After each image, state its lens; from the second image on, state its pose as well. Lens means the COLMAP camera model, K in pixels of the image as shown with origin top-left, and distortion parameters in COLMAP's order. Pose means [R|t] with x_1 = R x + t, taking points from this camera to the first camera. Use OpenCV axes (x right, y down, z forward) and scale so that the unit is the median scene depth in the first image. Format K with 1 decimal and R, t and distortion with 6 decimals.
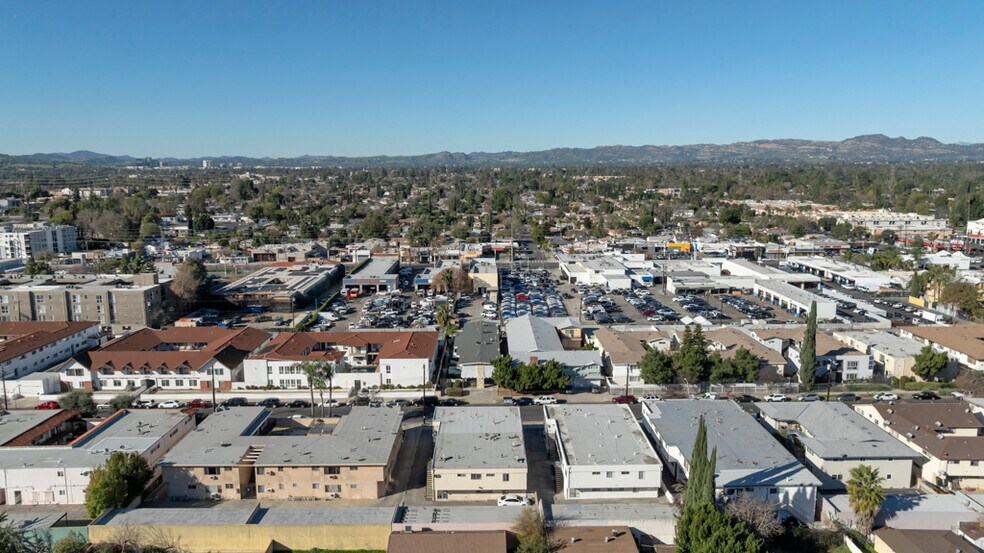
lens RADIAL K [[691.7, 0, 495.8], [0, 691.7, 276.3], [0, 0, 1]] dist [-0.027344, 0.024873]
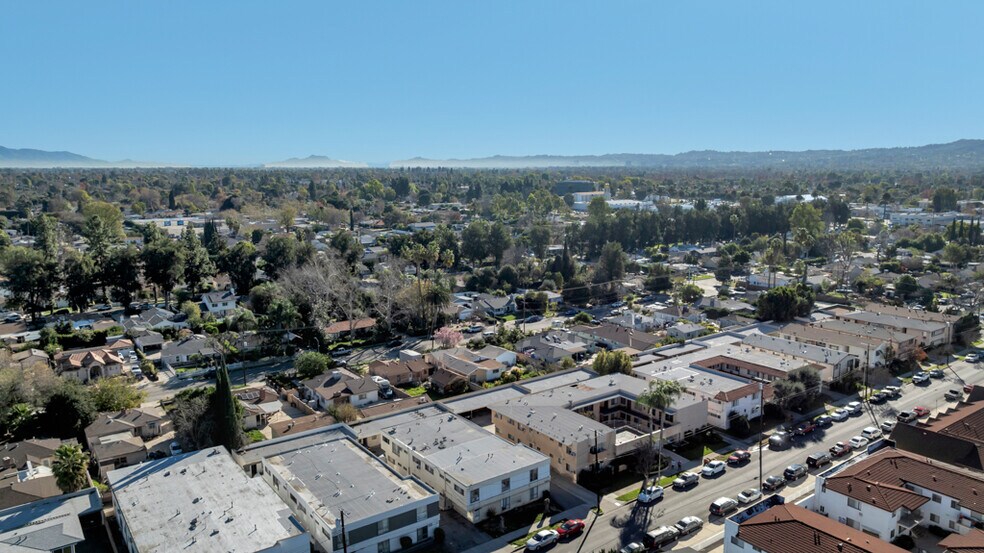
lens RADIAL K [[691.7, 0, 495.8], [0, 691.7, 276.3], [0, 0, 1]] dist [-0.027344, 0.024873]
pose [[-0.811479, 0.100457, -0.575682, 0.342793], [-0.086736, 0.953498, 0.288648, -0.204483], [0.577909, 0.284164, -0.765031, 1.252625]]
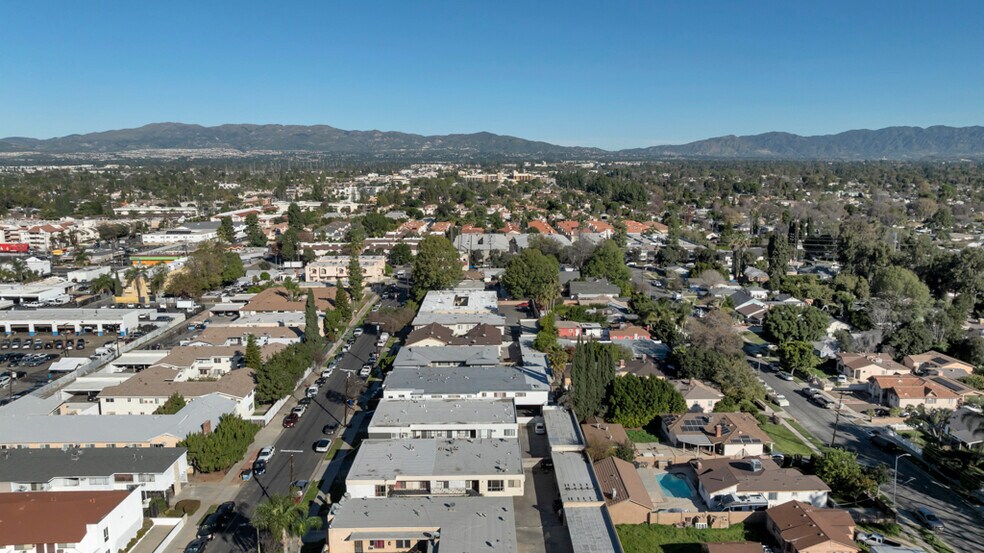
lens RADIAL K [[691.7, 0, 495.8], [0, 691.7, 276.3], [0, 0, 1]] dist [-0.027344, 0.024873]
pose [[-0.003049, -0.153798, 0.988098, -0.687834], [0.160637, 0.975195, 0.152285, -0.109643], [-0.987009, 0.159189, 0.021732, 0.634871]]
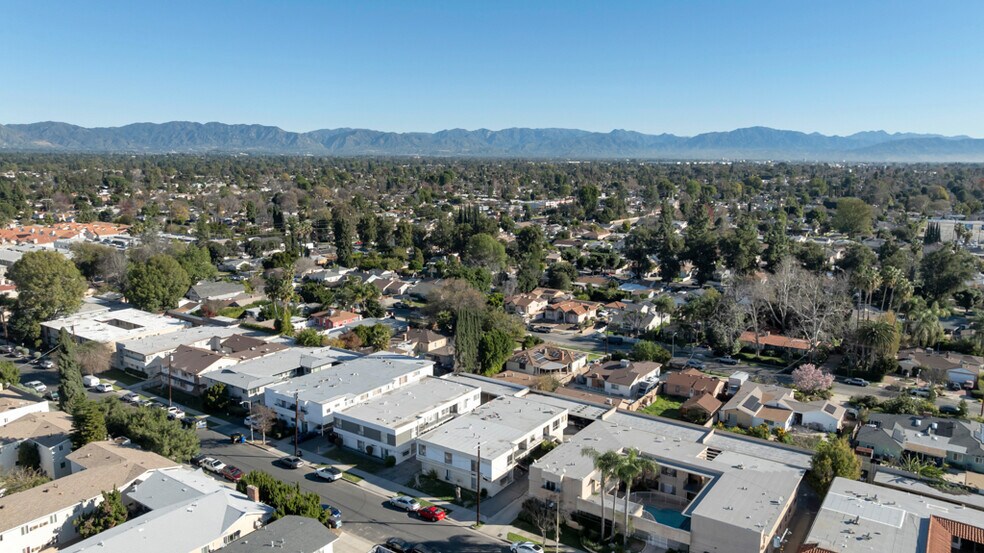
lens RADIAL K [[691.7, 0, 495.8], [0, 691.7, 276.3], [0, 0, 1]] dist [-0.027344, 0.024873]
pose [[-0.812306, -0.095269, 0.575397, -0.445575], [0.093848, 0.952362, 0.290172, -0.213403], [-0.575631, 0.289708, -0.764669, 1.281385]]
